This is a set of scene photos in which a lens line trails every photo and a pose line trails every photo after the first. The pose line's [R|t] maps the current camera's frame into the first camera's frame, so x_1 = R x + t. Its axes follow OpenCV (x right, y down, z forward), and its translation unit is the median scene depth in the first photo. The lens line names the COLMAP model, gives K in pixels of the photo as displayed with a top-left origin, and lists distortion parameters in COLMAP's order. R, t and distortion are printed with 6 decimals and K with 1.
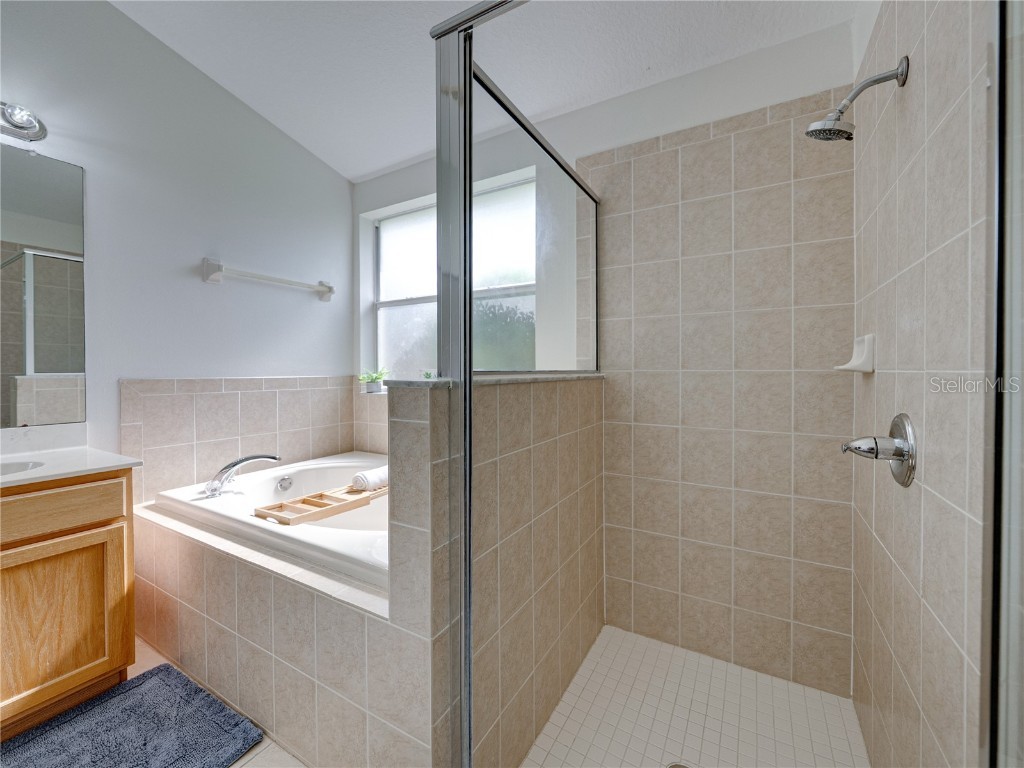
lens RADIAL K [[408.3, 0, 541.5], [0, 408.3, 373.0], [0, 0, 1]] dist [-0.003744, 0.000269]
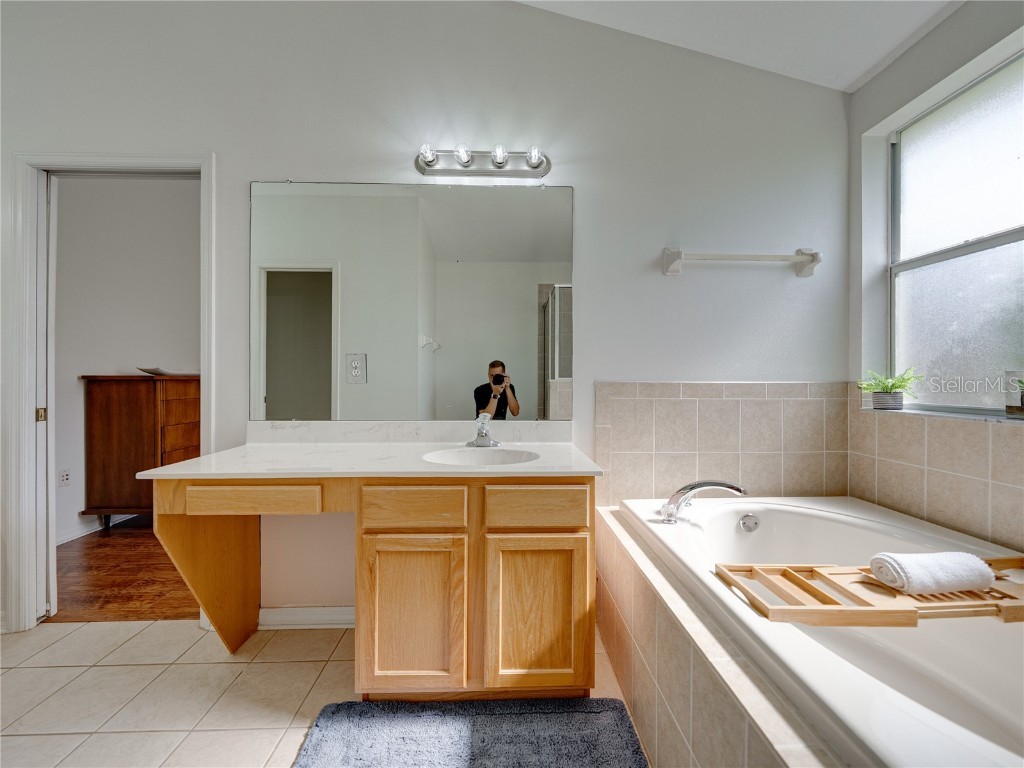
lens RADIAL K [[408.3, 0, 515.1], [0, 408.3, 381.5], [0, 0, 1]] dist [-0.003744, 0.000269]
pose [[0.493376, 0.007116, -0.869787, -0.224784], [-0.009479, 0.999951, 0.002805, 0.013103], [0.869764, 0.006861, 0.493420, 0.296186]]
